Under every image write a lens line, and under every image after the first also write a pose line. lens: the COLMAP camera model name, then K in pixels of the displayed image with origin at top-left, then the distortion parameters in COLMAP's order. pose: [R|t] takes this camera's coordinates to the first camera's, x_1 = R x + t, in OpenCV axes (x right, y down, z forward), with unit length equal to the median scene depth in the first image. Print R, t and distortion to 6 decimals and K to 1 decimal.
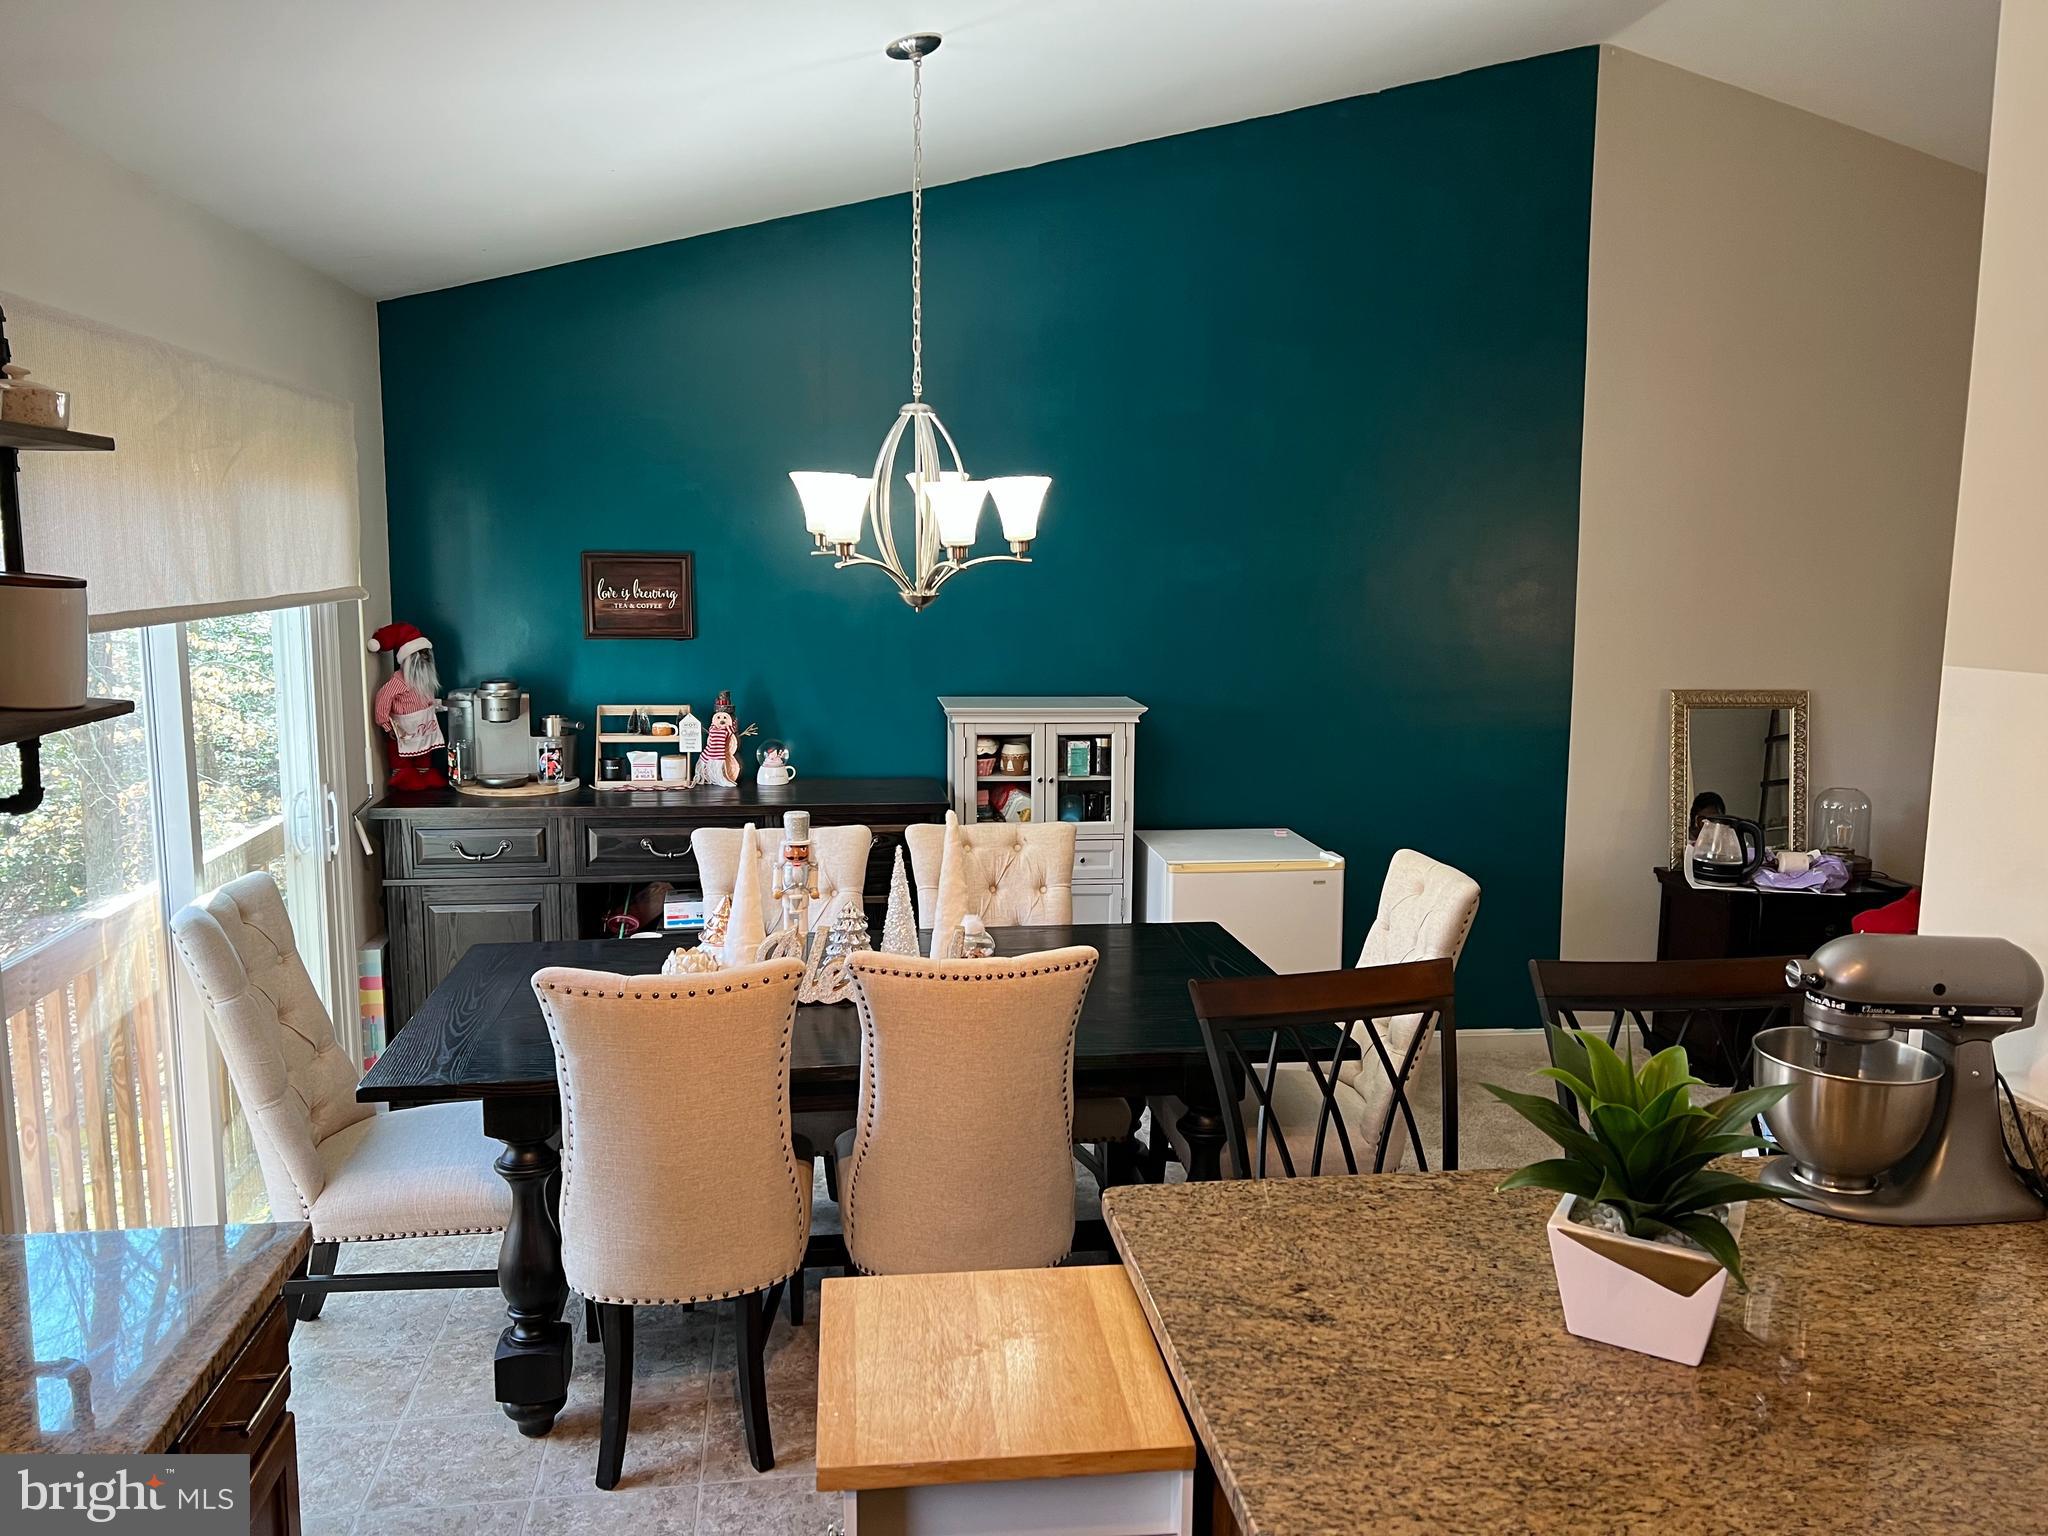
lens RADIAL K [[1520.9, 0, 1016.2], [0, 1520.9, 757.7], [0, 0, 1]] dist [0.034212, -0.053101]
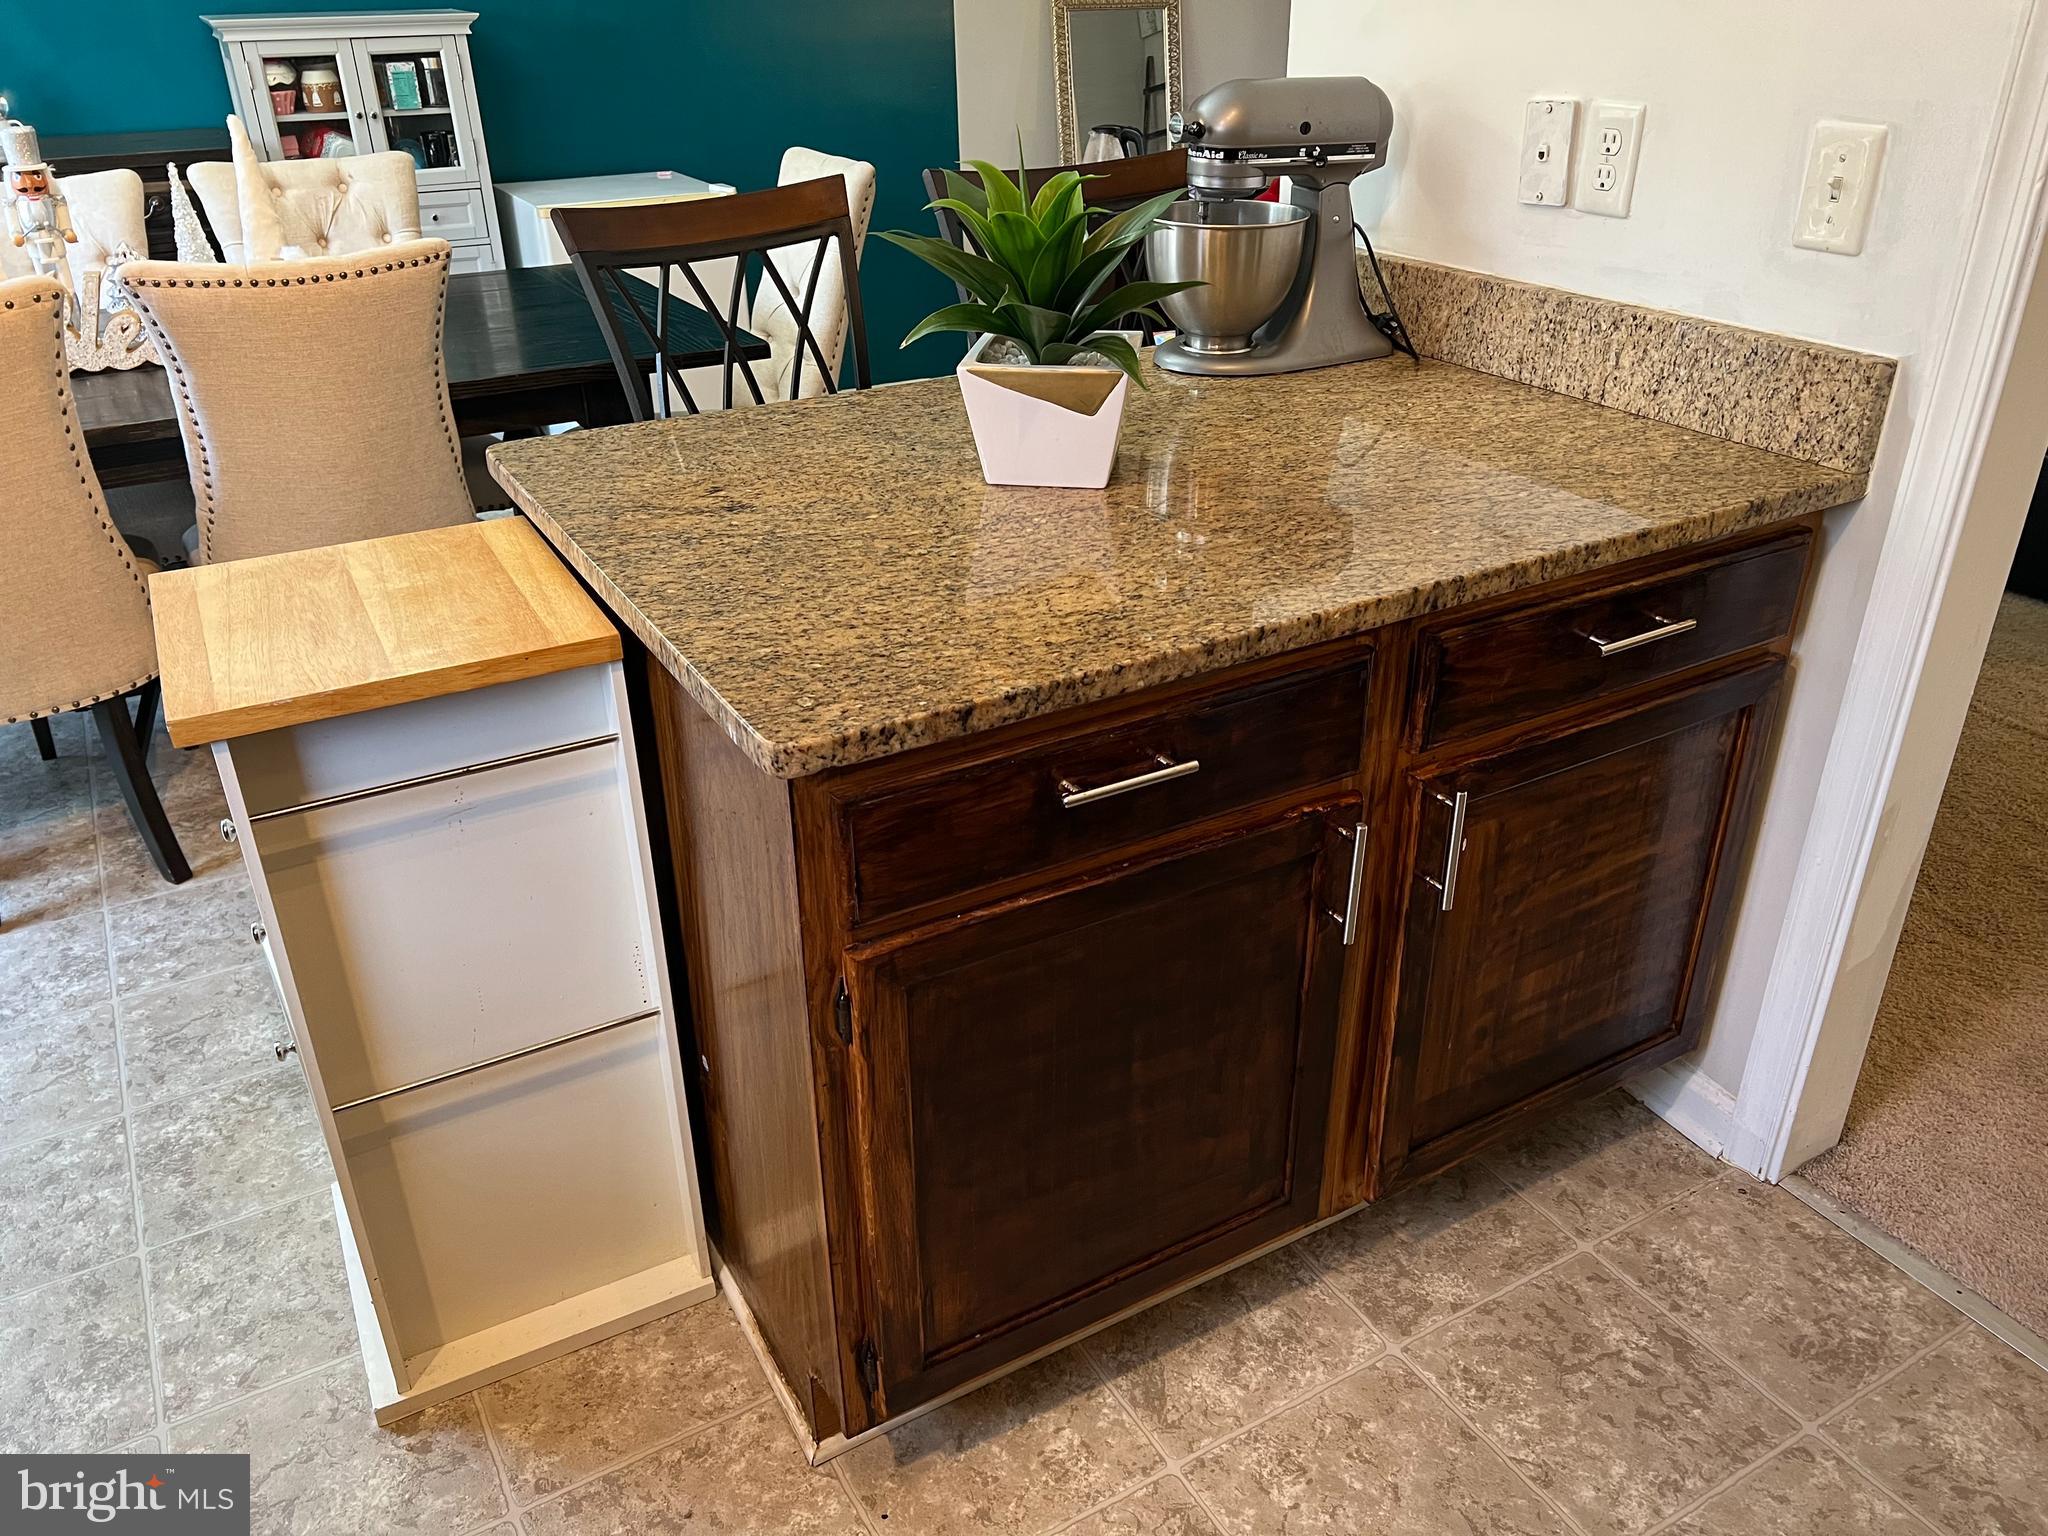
lens RADIAL K [[1520.9, 0, 1039.8], [0, 1520.9, 778.5], [0, 0, 1]] dist [0.034212, -0.053101]
pose [[0.922115, -0.196196, 0.333483, 0.020829], [0.065858, 0.928913, 0.364395, 0.165987], [-0.381269, -0.314052, 0.869486, 0.053814]]
